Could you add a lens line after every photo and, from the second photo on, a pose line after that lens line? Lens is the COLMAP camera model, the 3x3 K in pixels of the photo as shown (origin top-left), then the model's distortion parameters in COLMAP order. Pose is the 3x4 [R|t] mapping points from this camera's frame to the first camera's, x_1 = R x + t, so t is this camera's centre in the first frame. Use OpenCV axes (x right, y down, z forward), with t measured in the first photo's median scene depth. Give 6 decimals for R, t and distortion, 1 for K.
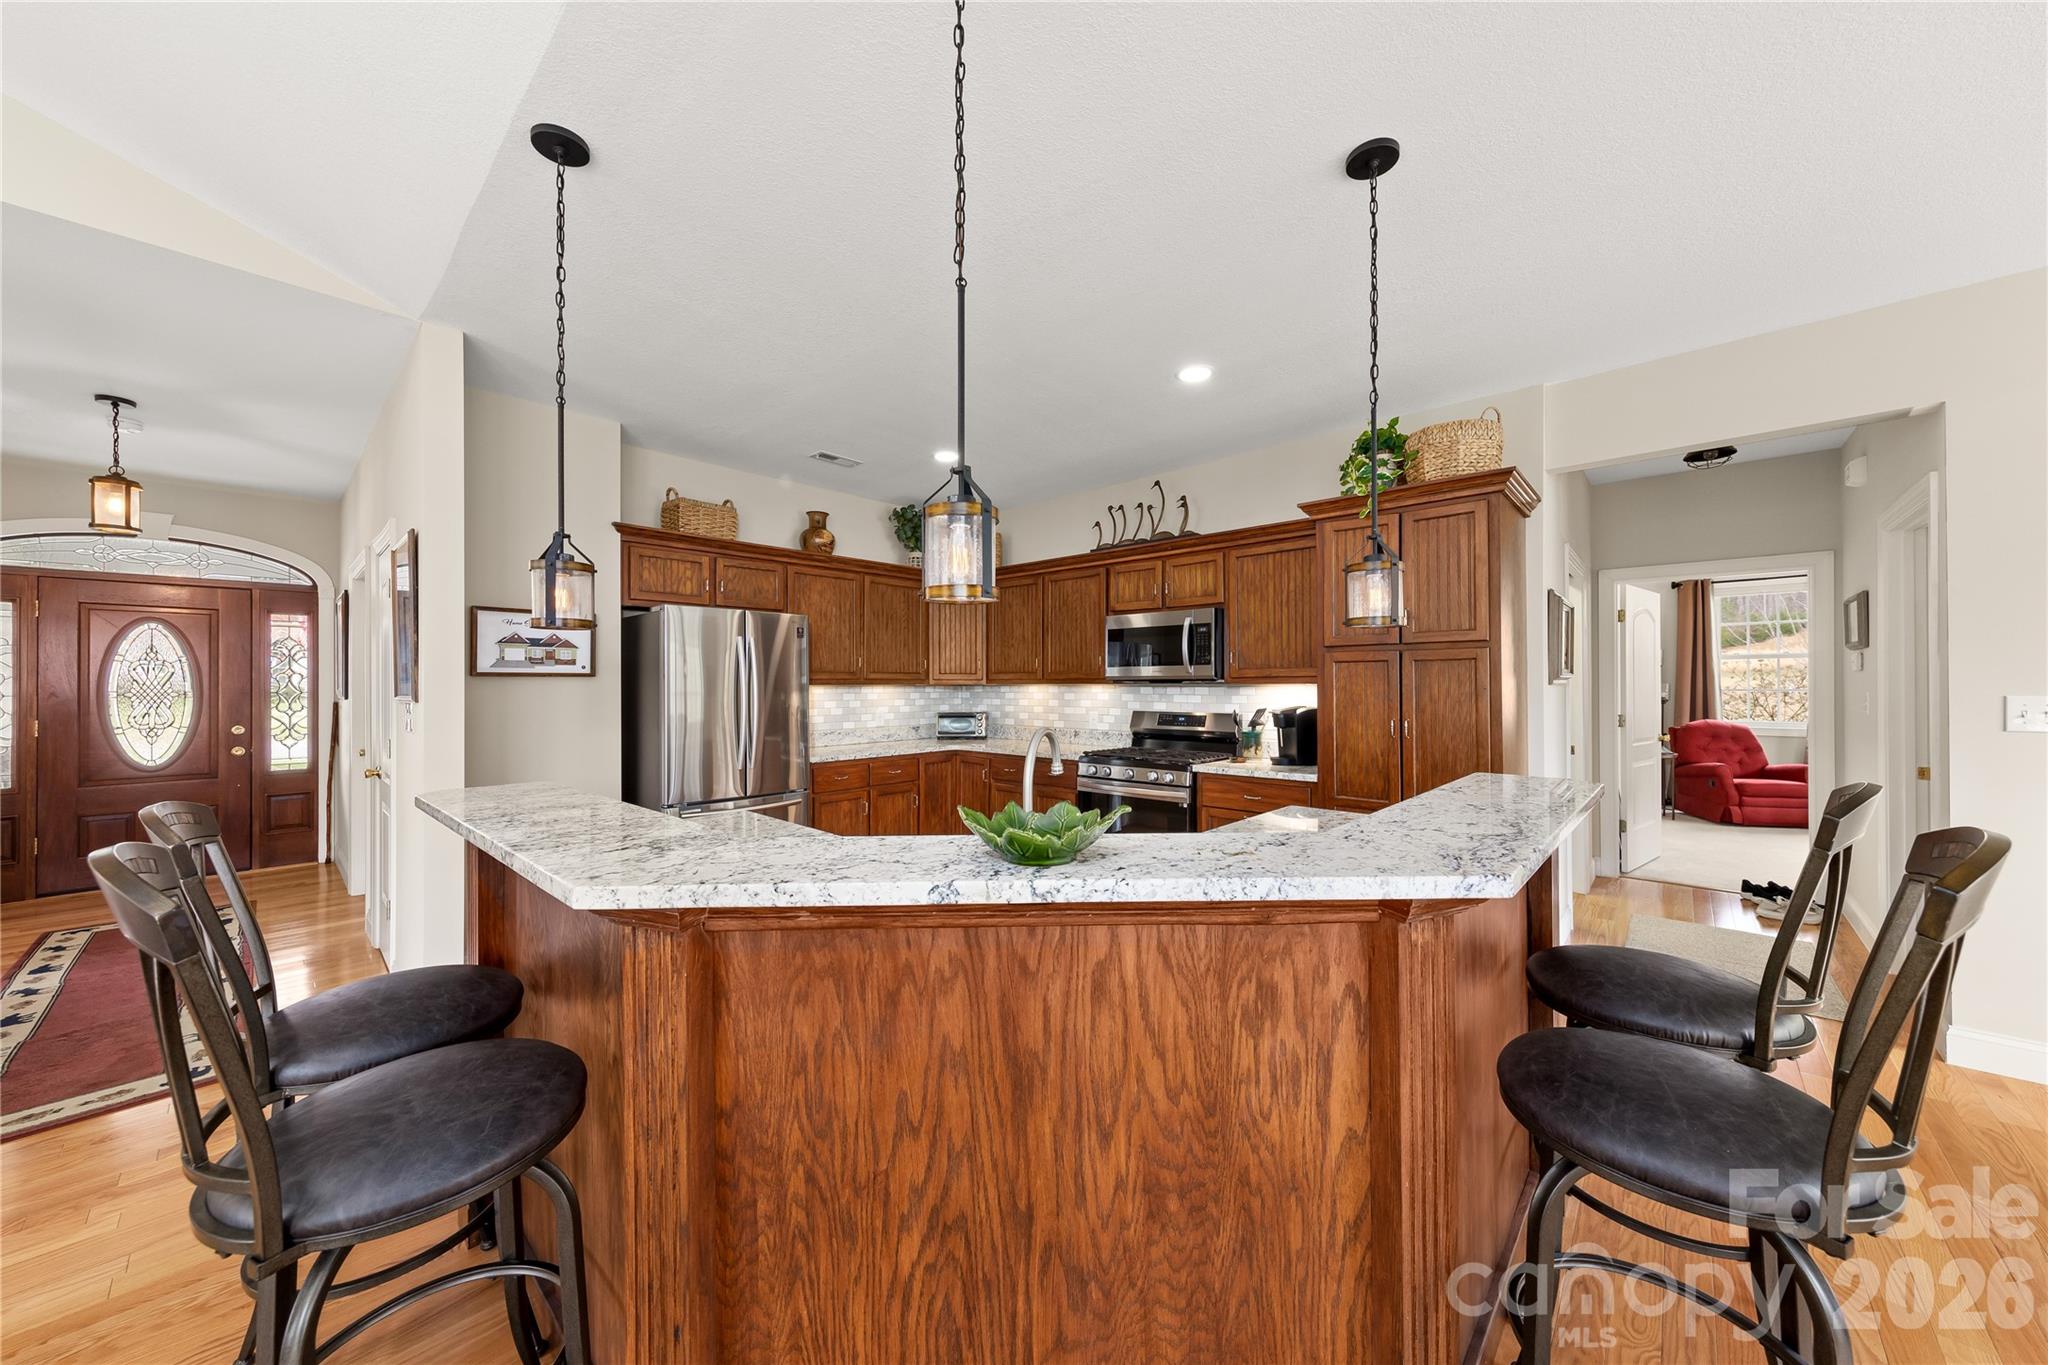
lens RADIAL K [[711.5, 0, 1024.0], [0, 711.5, 682.5], [0, 0, 1]] dist [0.002335, -0.000001]
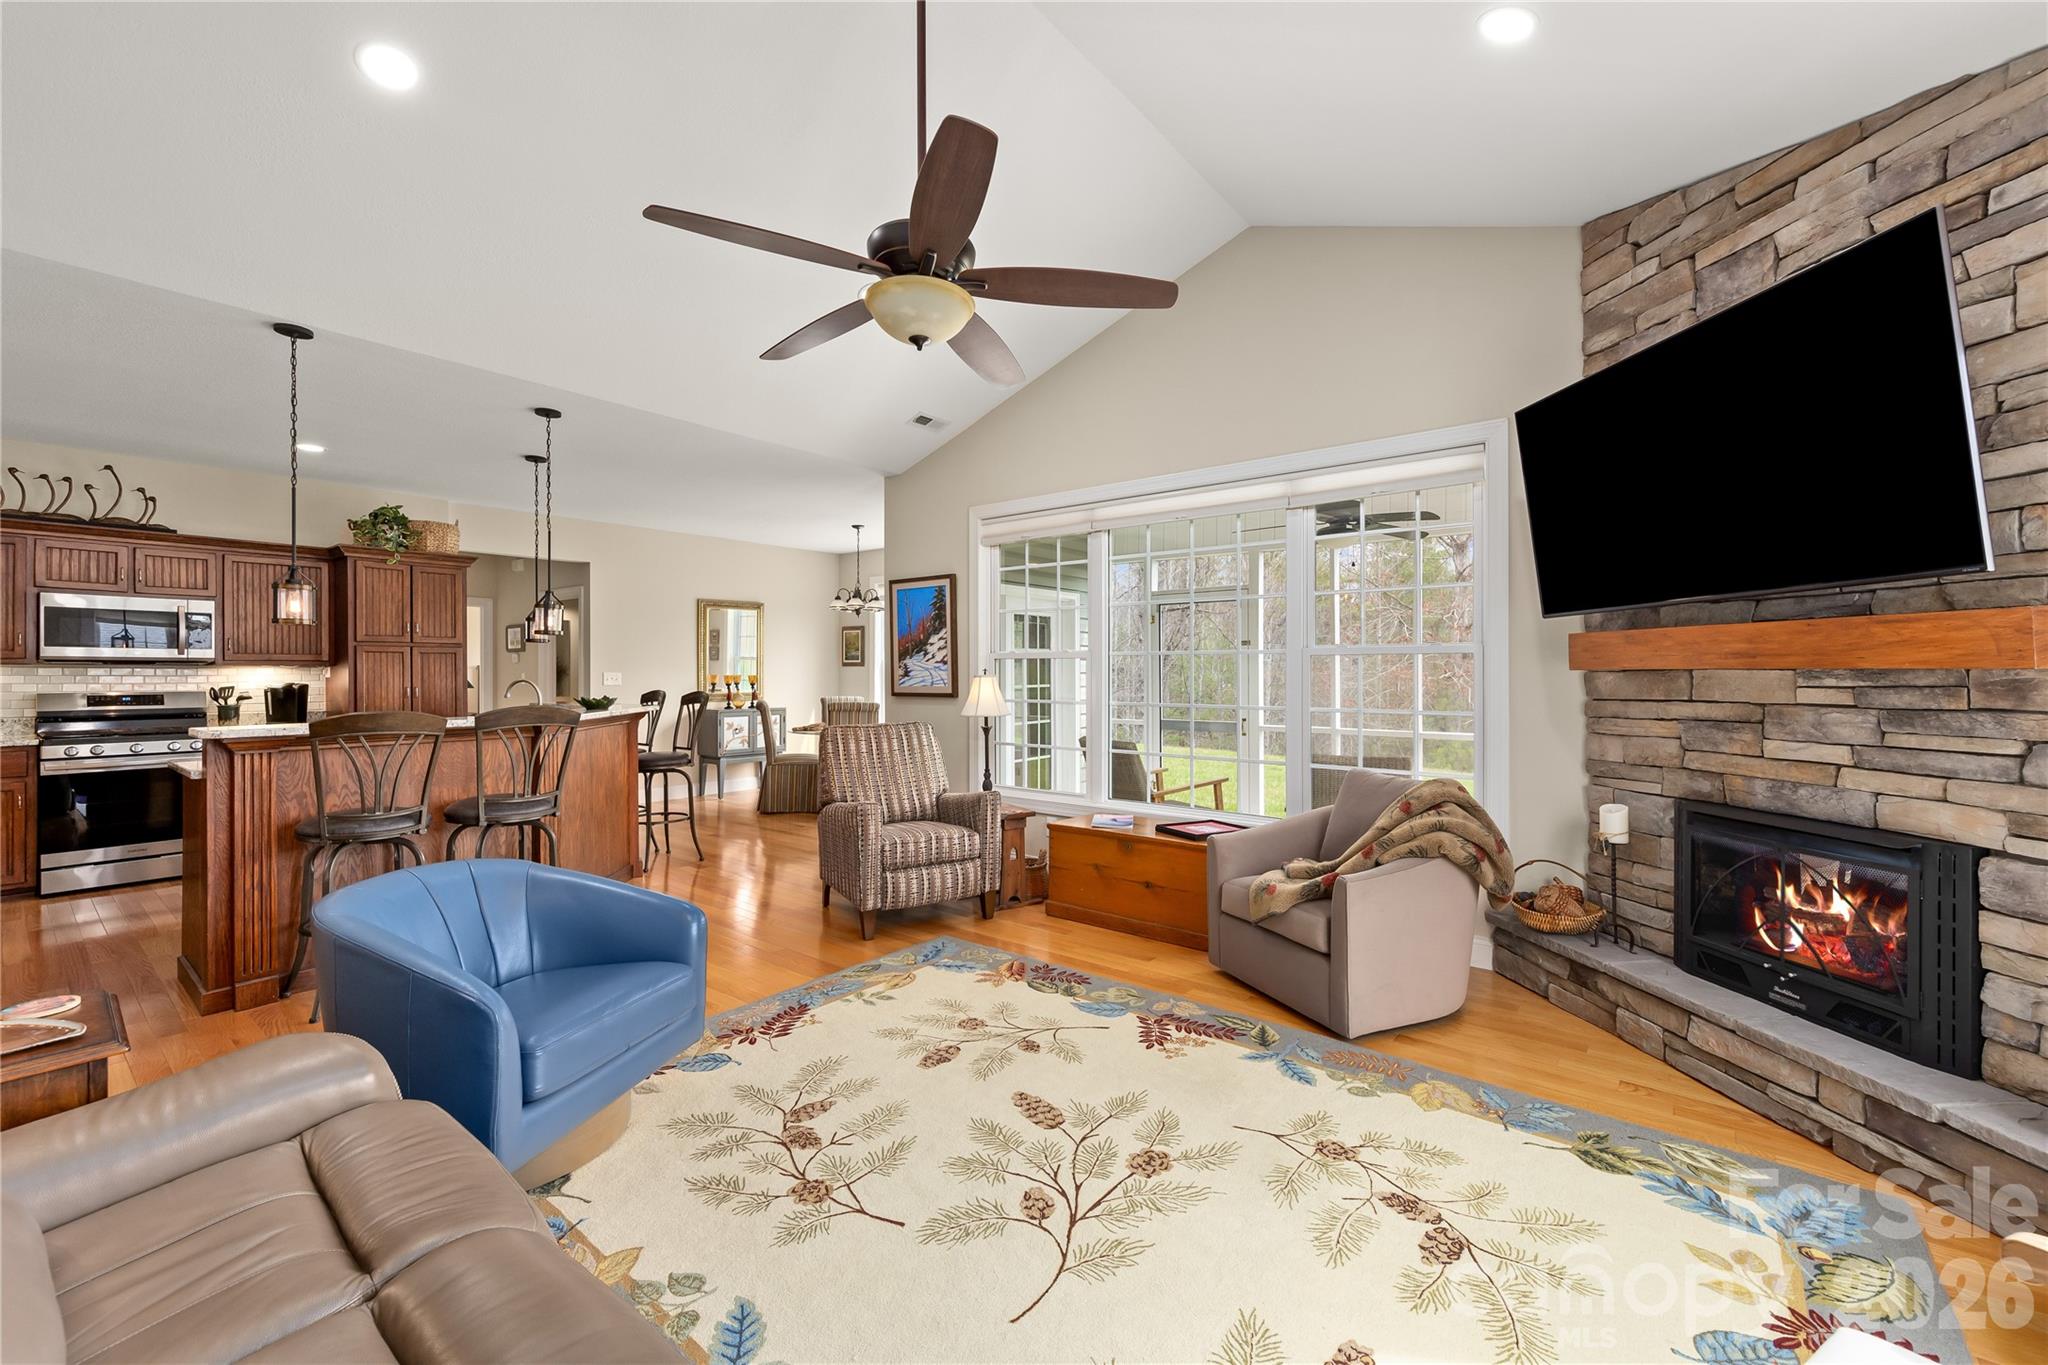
lens RADIAL K [[818.5, 0, 1015.3], [0, 818.5, 676.1], [0, 0, 1]] dist [0.002408, 0.000281]
pose [[-0.062670, 0.000511, 0.998034, -1.078056], [-0.000853, 0.999999, -0.000565, 0.018004], [-0.998034, -0.000887, -0.062670, -0.223726]]
